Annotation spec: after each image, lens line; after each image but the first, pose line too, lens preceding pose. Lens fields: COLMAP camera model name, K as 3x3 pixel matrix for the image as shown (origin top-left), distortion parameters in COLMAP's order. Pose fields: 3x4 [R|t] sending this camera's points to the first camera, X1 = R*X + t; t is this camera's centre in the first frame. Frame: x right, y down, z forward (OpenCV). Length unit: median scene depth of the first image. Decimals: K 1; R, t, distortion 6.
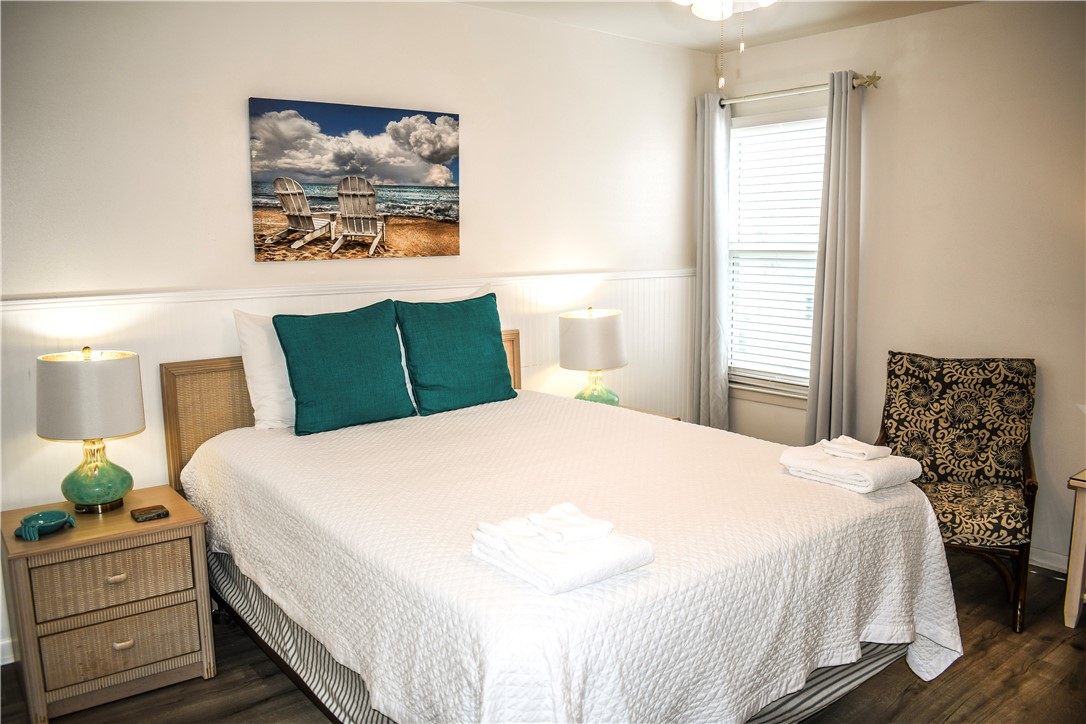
lens RADIAL K [[839.6, 0, 541.7], [0, 839.6, 354.7], [0, 0, 1]] dist [-0.099780, 0.018242]
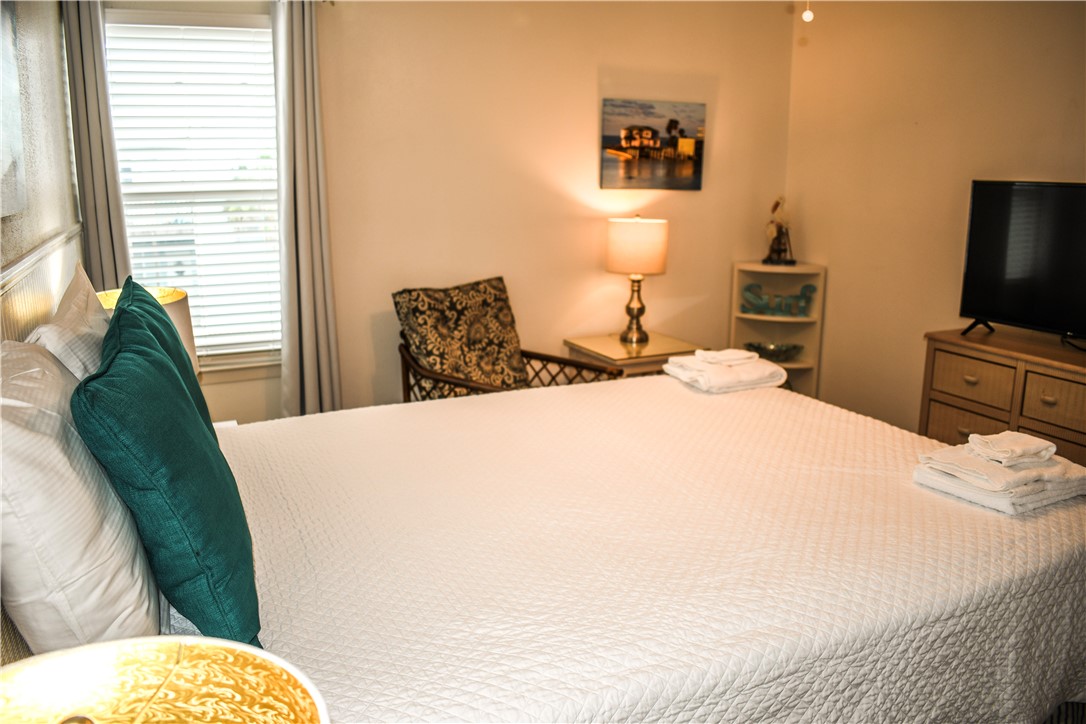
lens RADIAL K [[839.6, 0, 541.7], [0, 839.6, 354.7], [0, 0, 1]] dist [-0.099780, 0.018242]
pose [[0.238643, -0.200145, 0.950259, -0.541982], [0.135148, 0.975854, 0.171595, -0.084301], [-0.961657, 0.087475, 0.259930, 0.655273]]
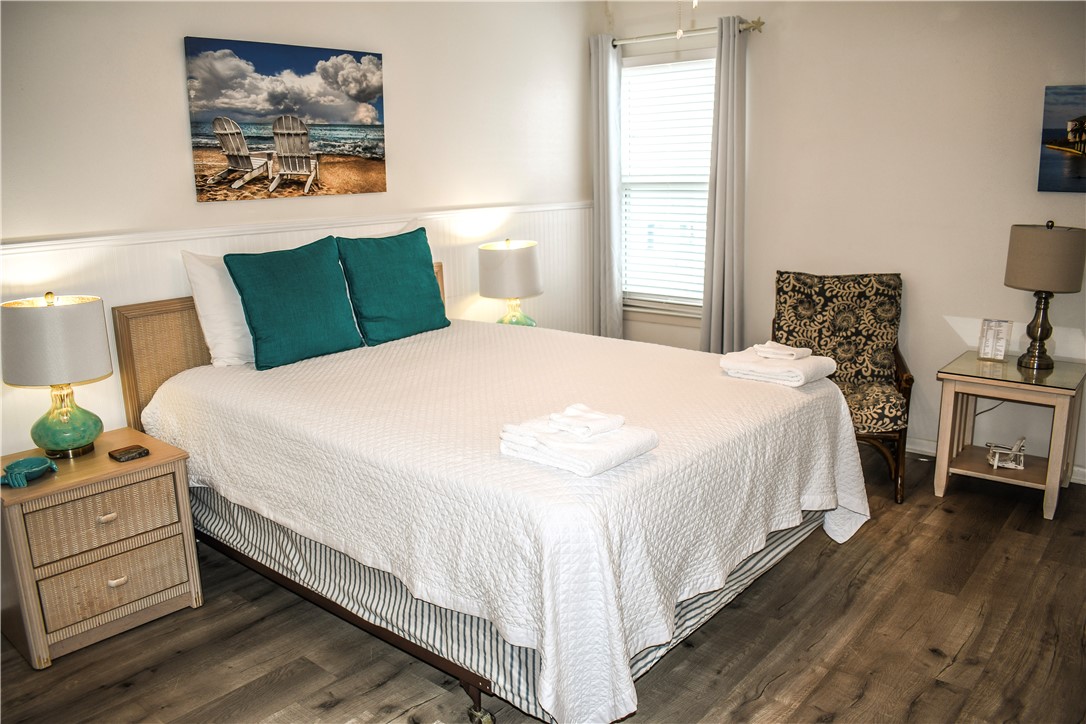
lens RADIAL K [[839.6, 0, 541.7], [0, 839.6, 354.7], [0, 0, 1]] dist [-0.099780, 0.018242]
pose [[0.981060, -0.052109, 0.186565, -0.123909], [0.037876, 0.996150, 0.079061, 0.008525], [-0.189966, -0.070497, 0.979256, -0.066067]]
